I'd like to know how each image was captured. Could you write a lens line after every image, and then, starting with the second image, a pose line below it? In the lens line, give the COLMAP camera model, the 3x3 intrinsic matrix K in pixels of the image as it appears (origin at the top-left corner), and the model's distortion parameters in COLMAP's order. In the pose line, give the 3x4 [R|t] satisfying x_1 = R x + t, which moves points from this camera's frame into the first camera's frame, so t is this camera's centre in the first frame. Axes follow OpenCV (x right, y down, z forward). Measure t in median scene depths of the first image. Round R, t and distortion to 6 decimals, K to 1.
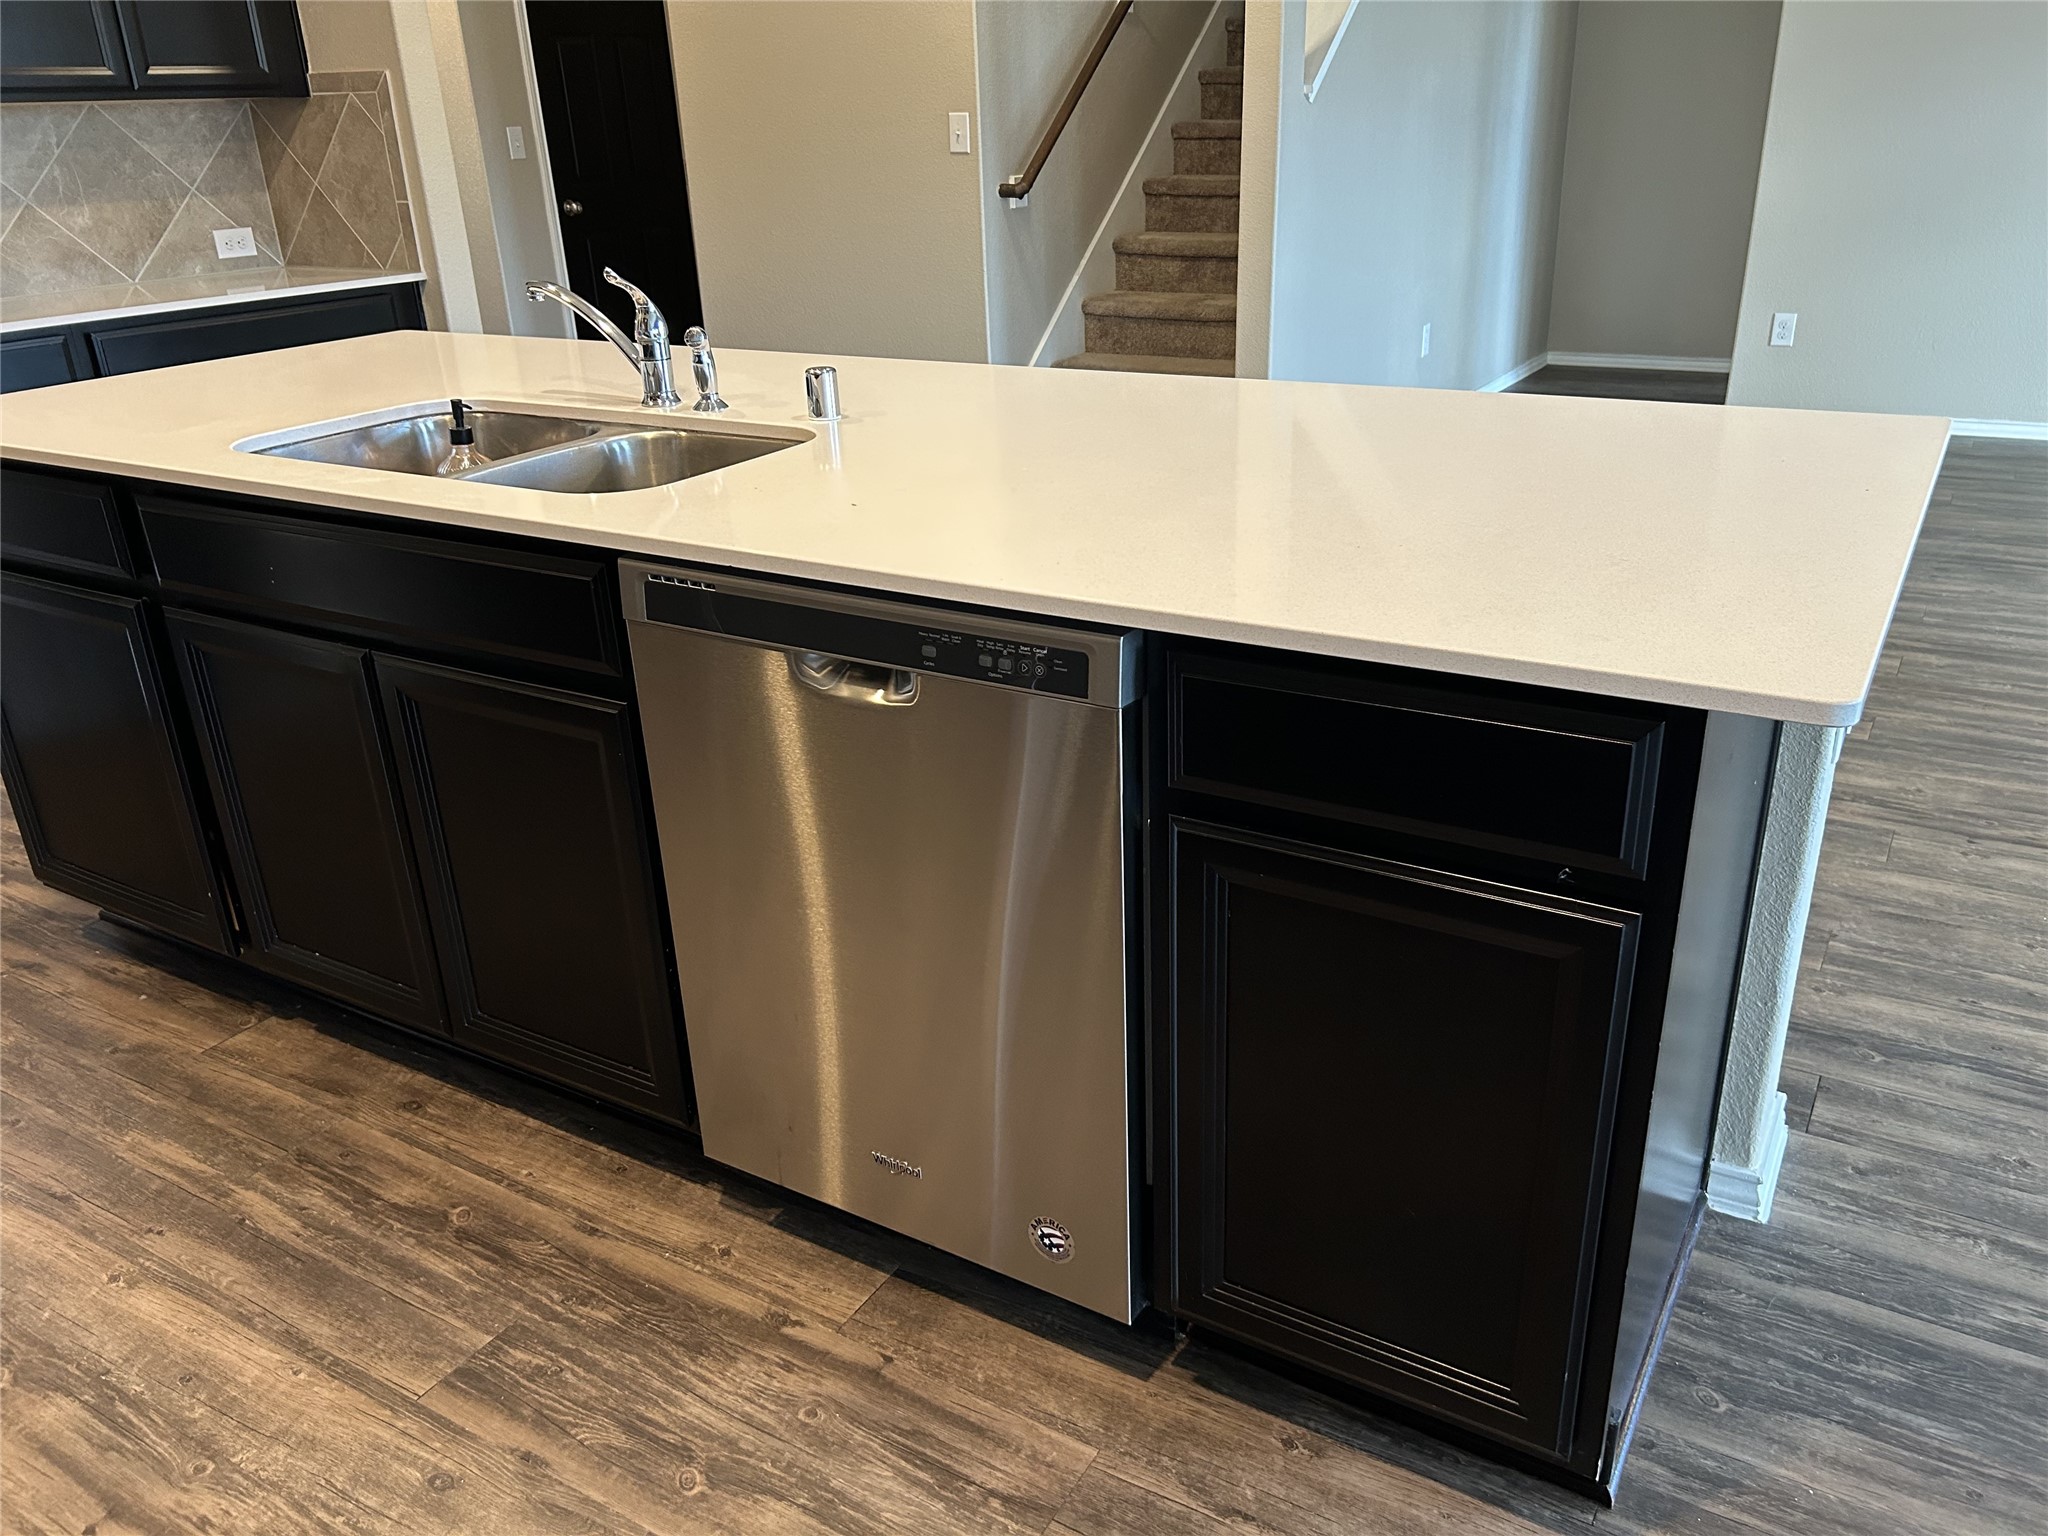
lens RADIAL K [[1571.6, 0, 1024.0], [0, 1571.6, 768.0], [0, 0, 1]] dist [0.004320, 0.003047]
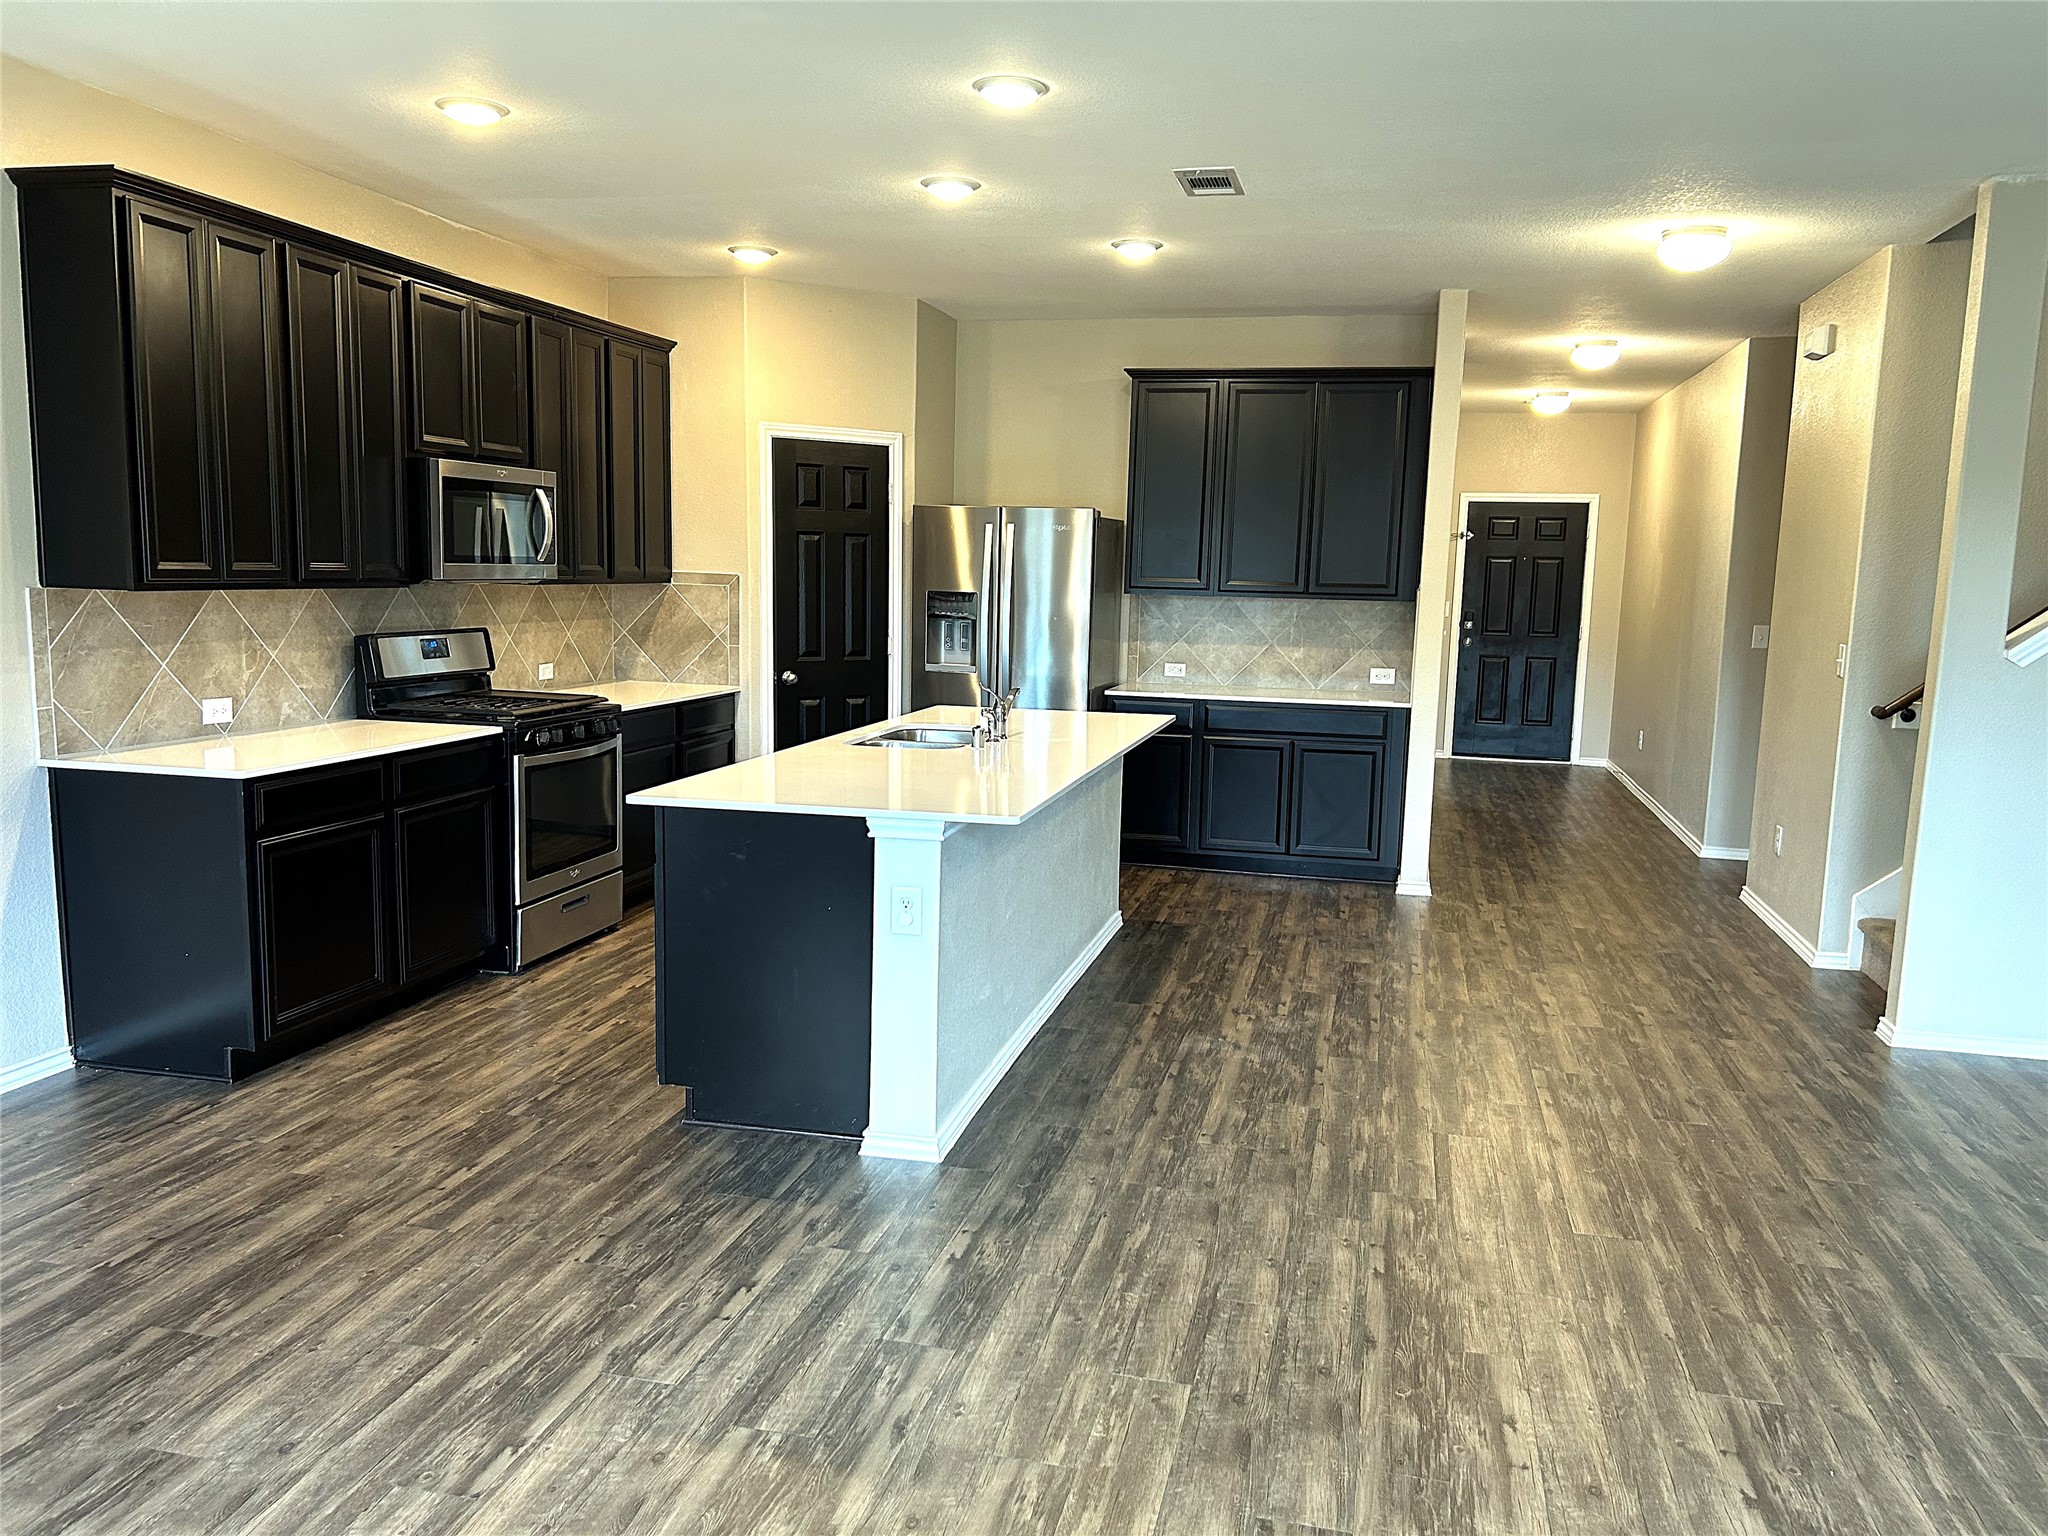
lens RADIAL K [[1534.5, 0, 1024.0], [0, 1534.5, 768.0], [0, 0, 1]] dist [0.064178, 0.000289]
pose [[0.305500, 0.166385, -0.937543, 1.039334], [-0.403634, 0.914403, 0.030754, -0.145527], [0.862409, 0.369029, 0.346509, 0.126160]]
